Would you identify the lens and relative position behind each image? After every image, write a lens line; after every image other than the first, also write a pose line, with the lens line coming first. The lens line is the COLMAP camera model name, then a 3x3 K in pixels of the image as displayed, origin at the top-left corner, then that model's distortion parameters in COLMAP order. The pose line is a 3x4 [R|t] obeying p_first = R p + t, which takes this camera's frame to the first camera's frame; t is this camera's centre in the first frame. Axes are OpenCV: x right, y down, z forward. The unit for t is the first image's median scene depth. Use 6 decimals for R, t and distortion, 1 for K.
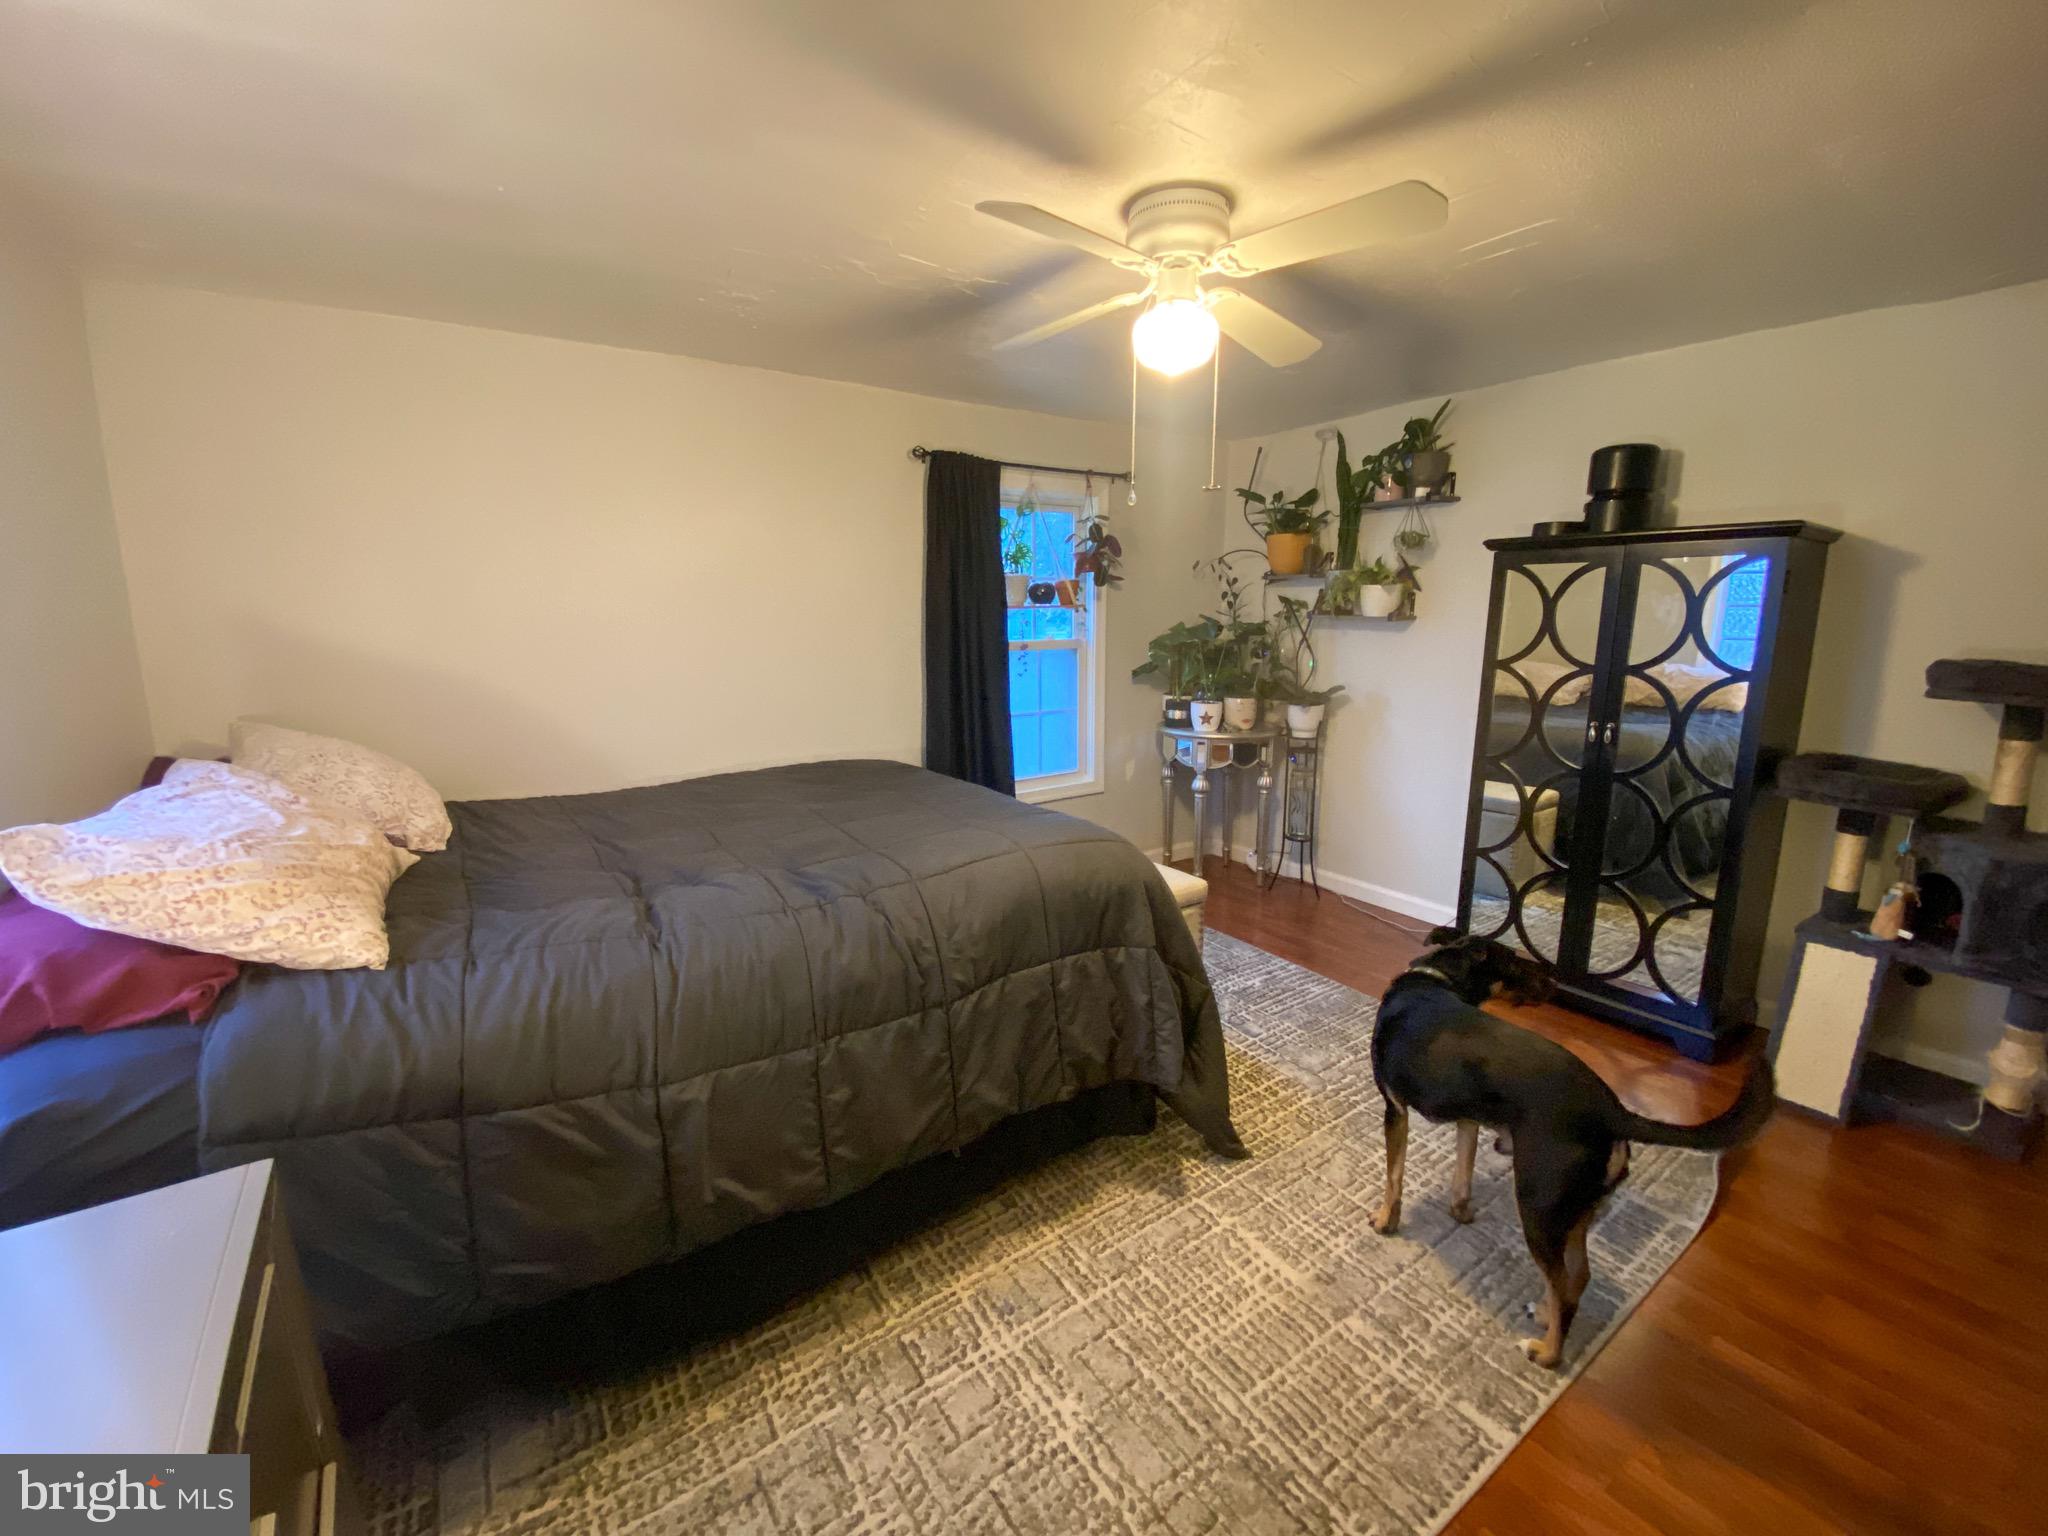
lens RADIAL K [[844.9, 0, 1024.0], [0, 844.9, 768.0], [0, 0, 1]] dist [0.010706, -0.018286]
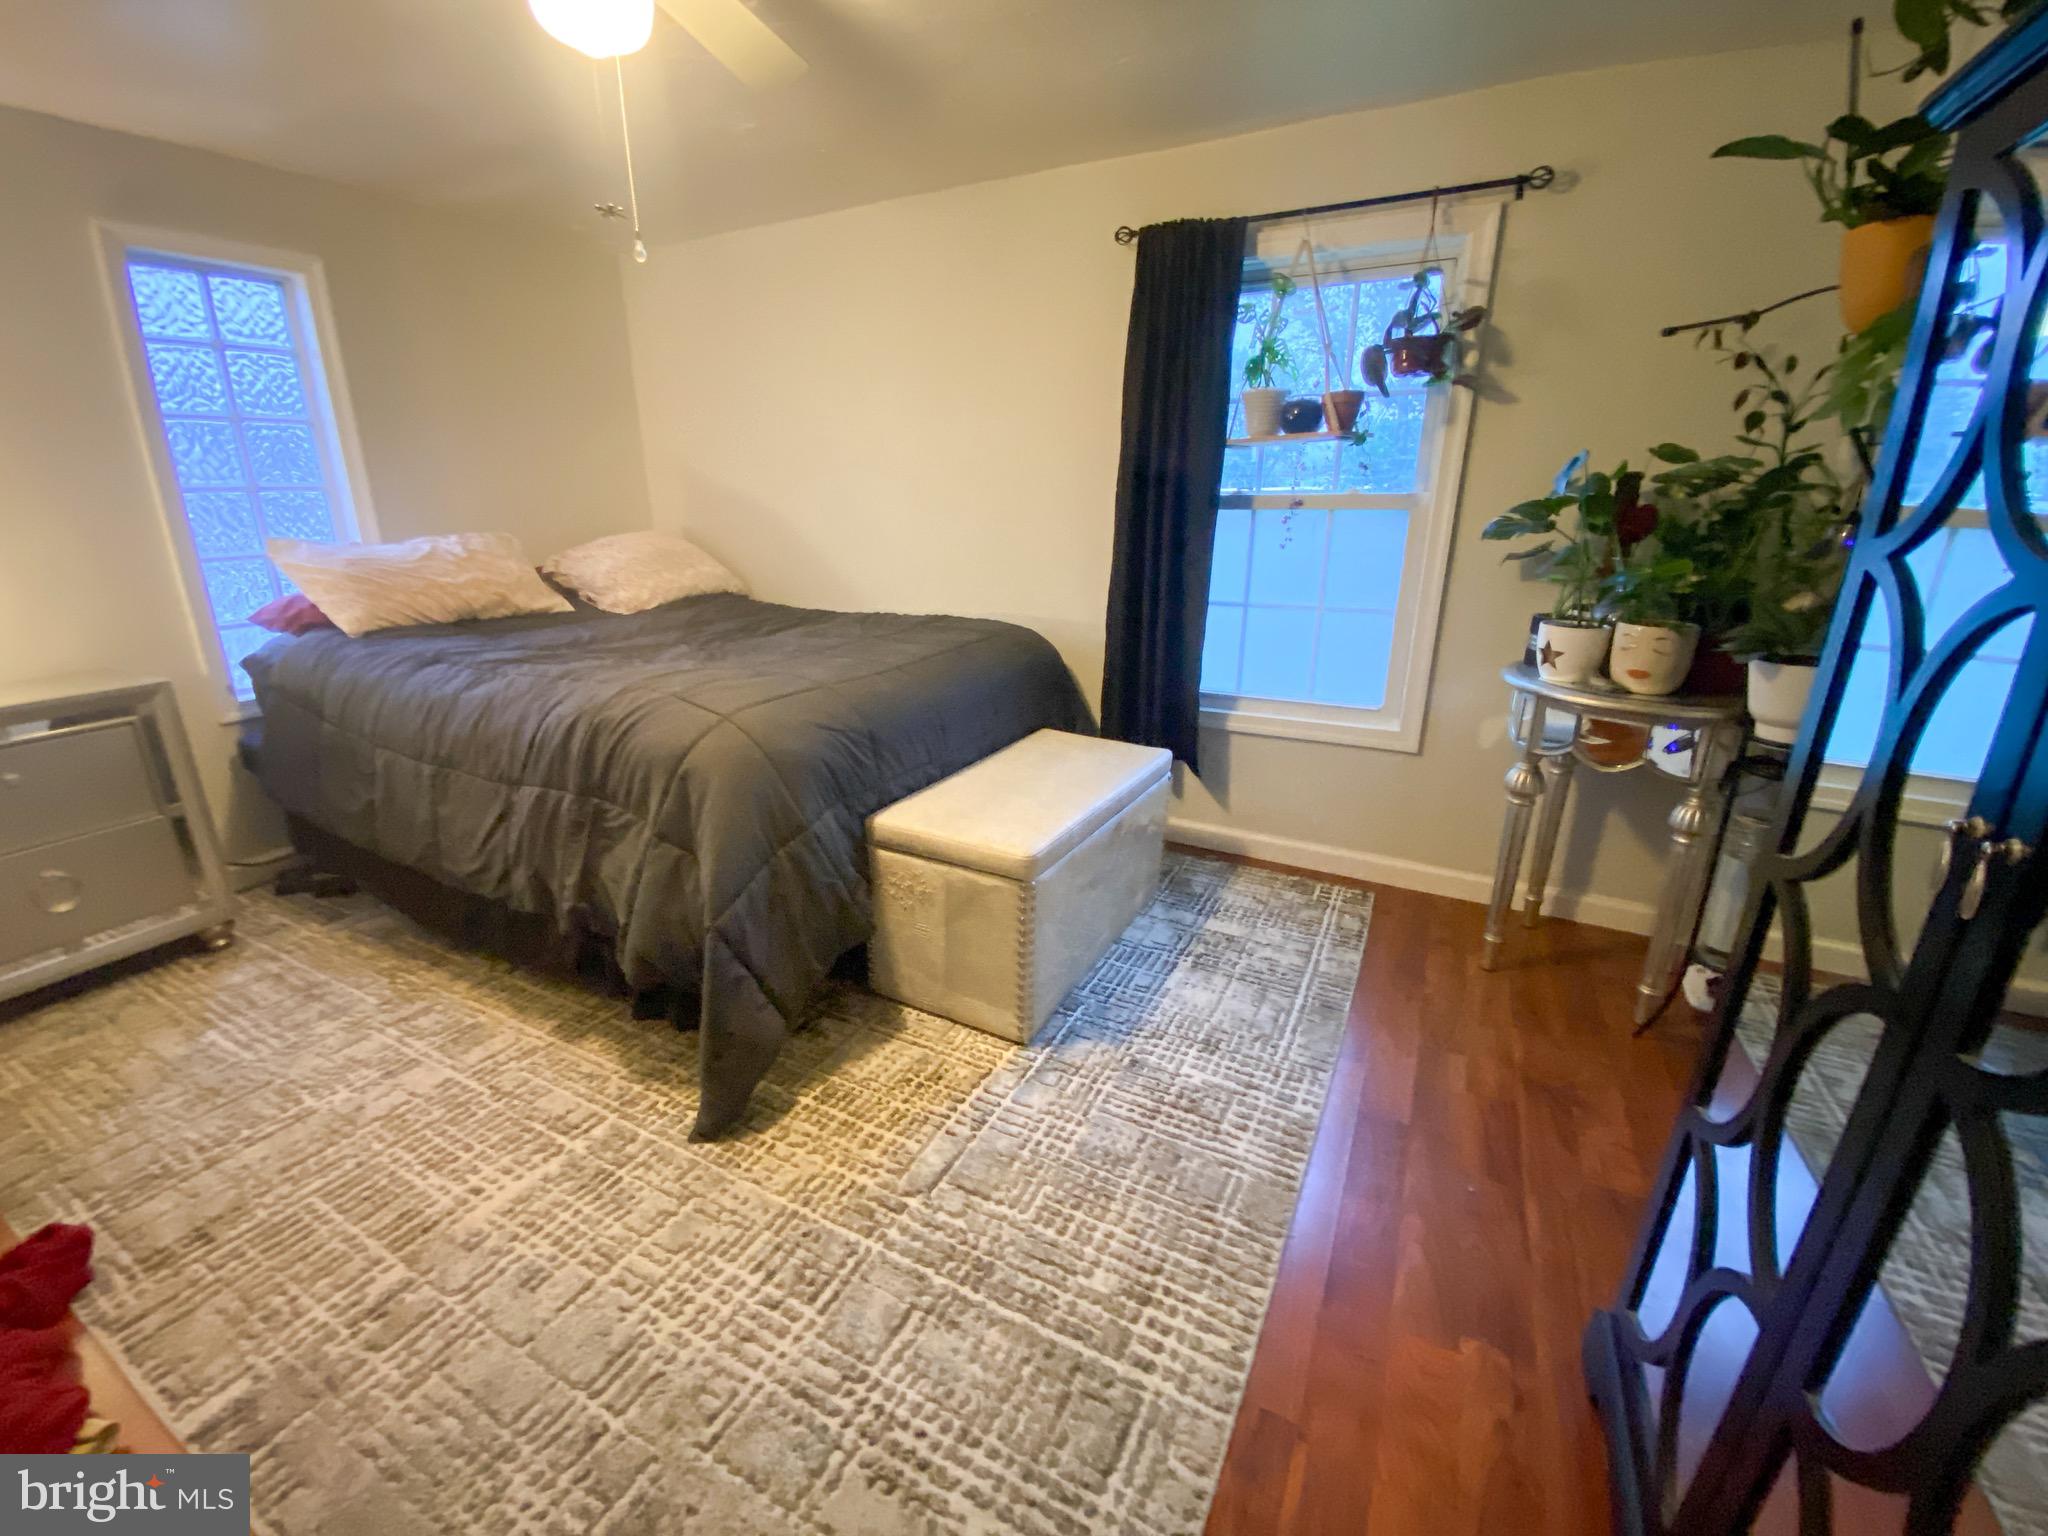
lens RADIAL K [[844.9, 0, 1024.0], [0, 844.9, 768.0], [0, 0, 1]] dist [0.010706, -0.018286]
pose [[0.451145, 0.276433, -0.848559, 1.059269], [-0.170590, 0.959998, 0.222040, -0.100766], [0.875995, 0.044583, 0.480255, 0.958550]]
